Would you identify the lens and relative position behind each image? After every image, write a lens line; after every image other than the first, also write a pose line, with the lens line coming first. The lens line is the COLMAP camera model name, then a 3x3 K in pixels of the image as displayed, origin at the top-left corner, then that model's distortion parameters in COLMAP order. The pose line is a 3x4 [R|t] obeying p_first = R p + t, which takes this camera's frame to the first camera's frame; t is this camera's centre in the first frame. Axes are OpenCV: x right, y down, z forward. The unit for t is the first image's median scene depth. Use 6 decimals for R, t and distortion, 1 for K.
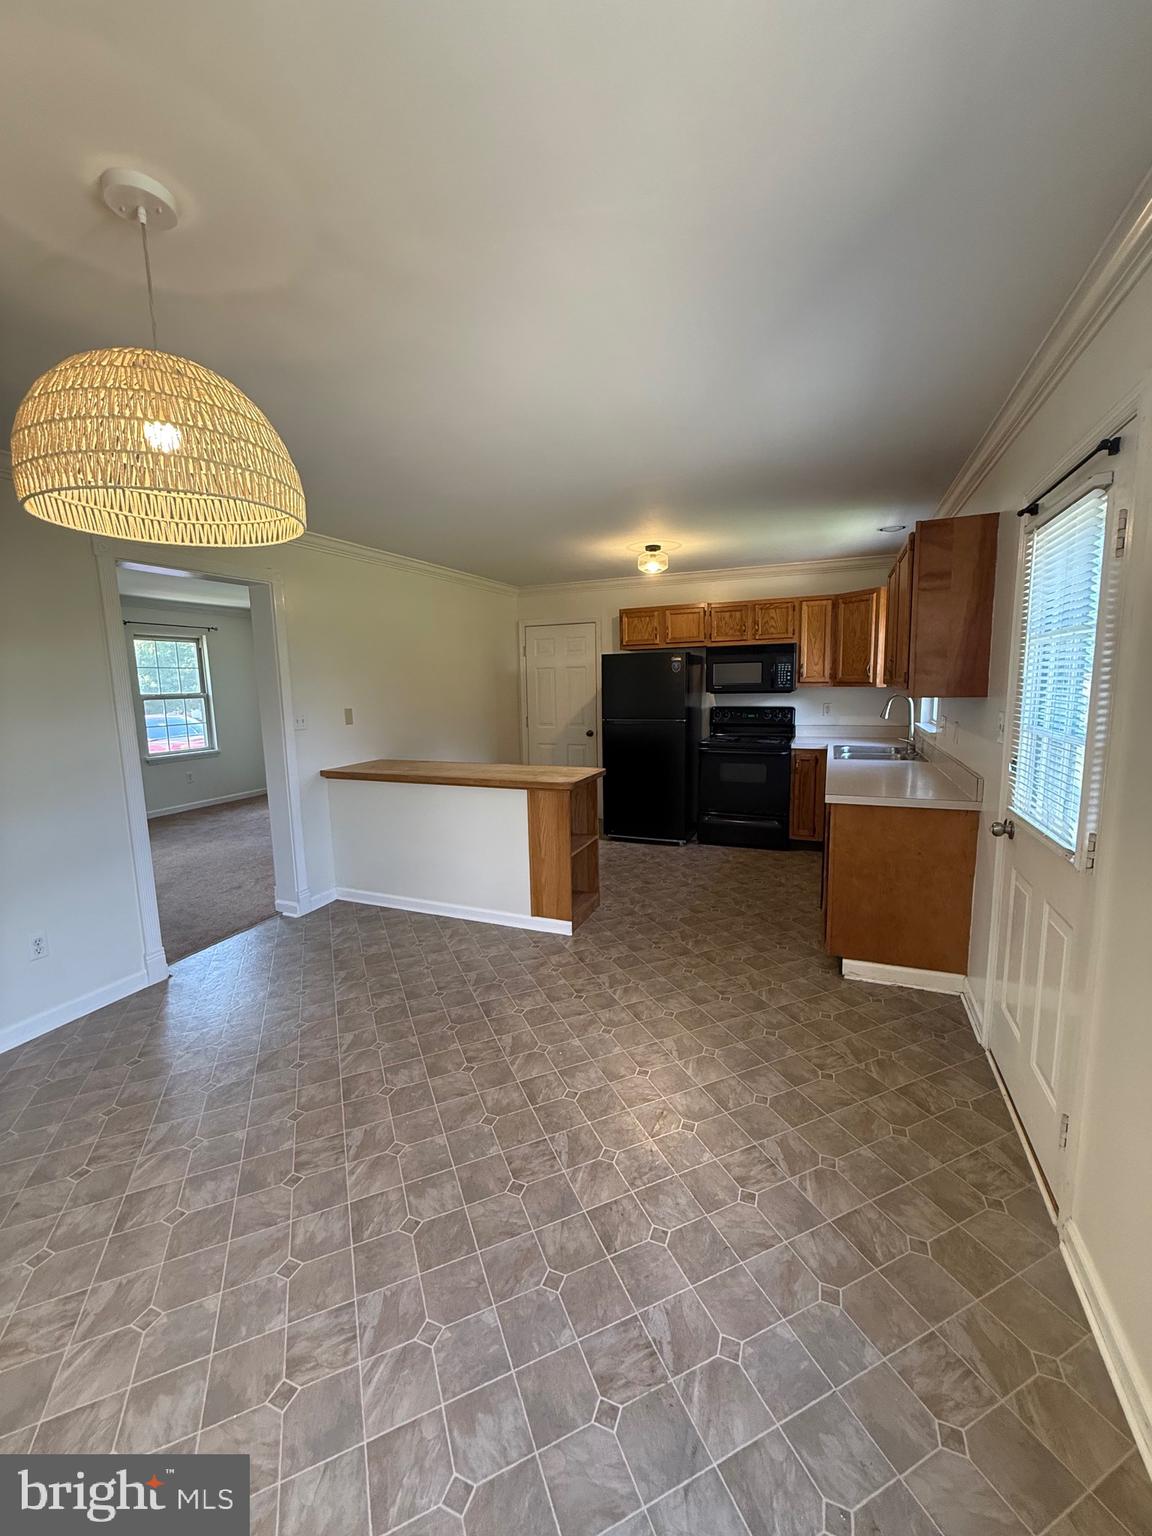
lens RADIAL K [[613.2, 0, 576.0], [0, 613.2, 768.0], [0, 0, 1]] dist [-0.000465, 0.000000]
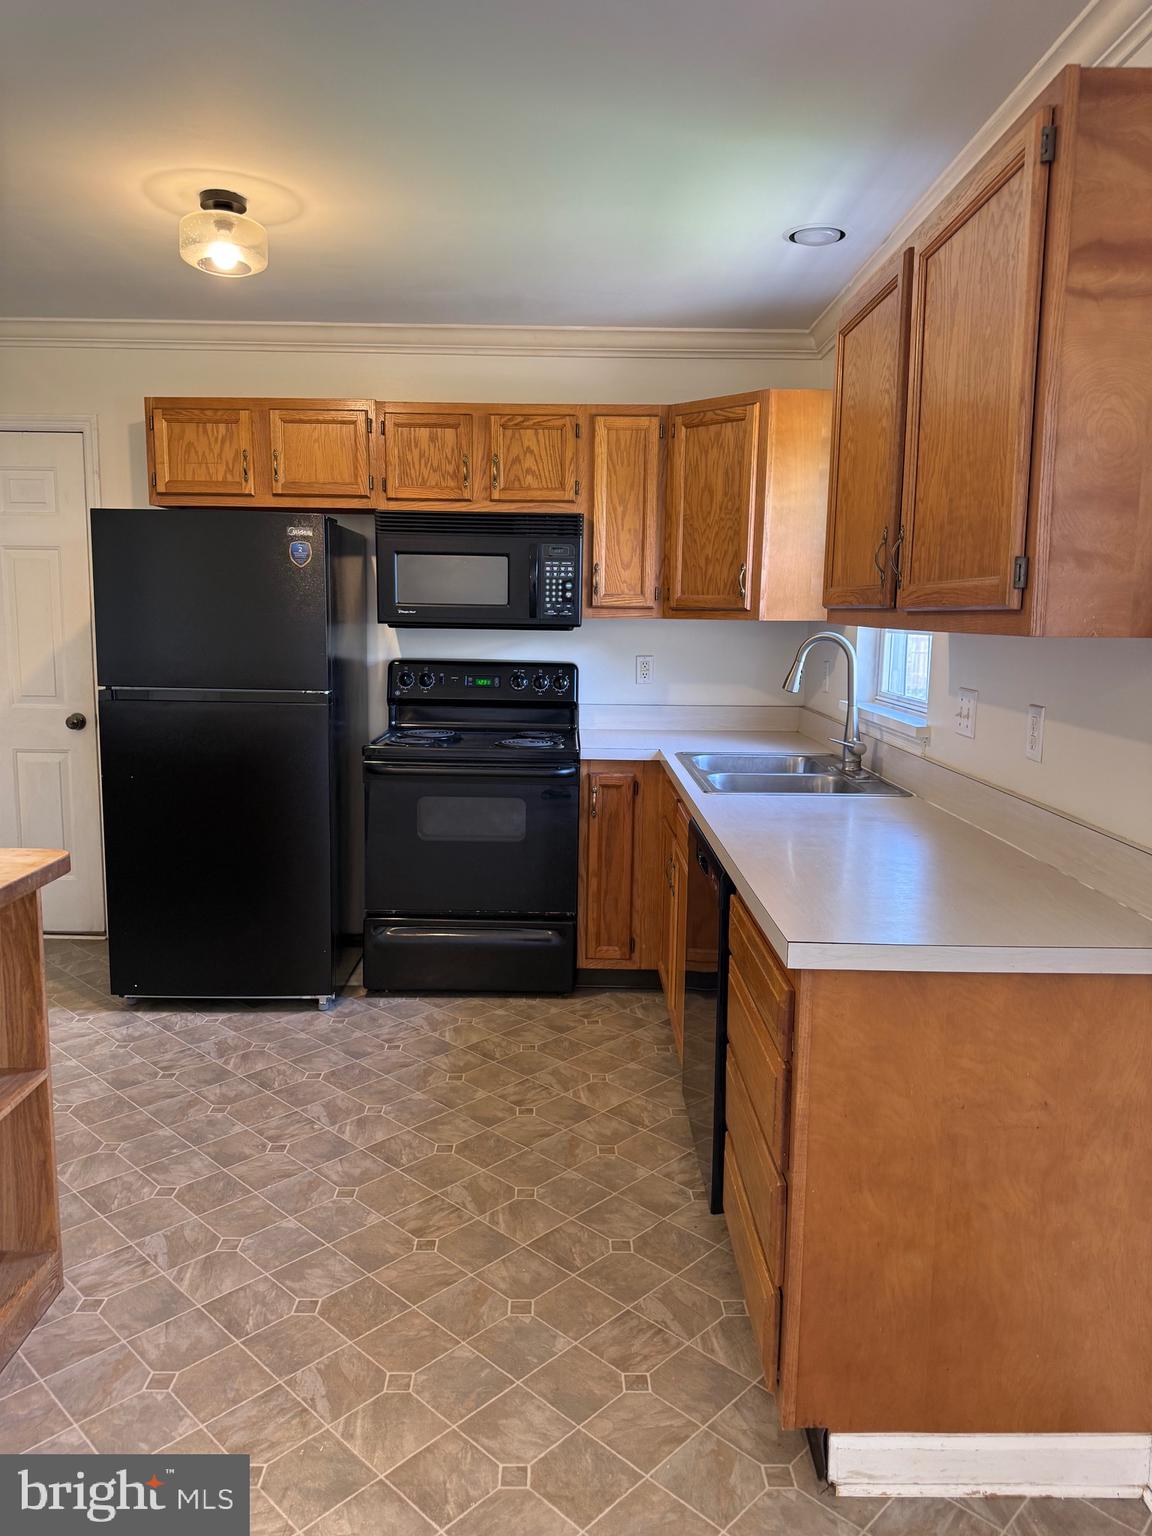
lens RADIAL K [[1081.6, 0, 576.0], [0, 1081.6, 768.0], [0, 0, 1]] dist [0.095427, -0.197760]
pose [[0.921575, -0.021388, 0.387611, 0.053671], [0.022076, 0.999753, 0.002678, -0.026990], [-0.387572, 0.006089, 0.921819, 0.295549]]
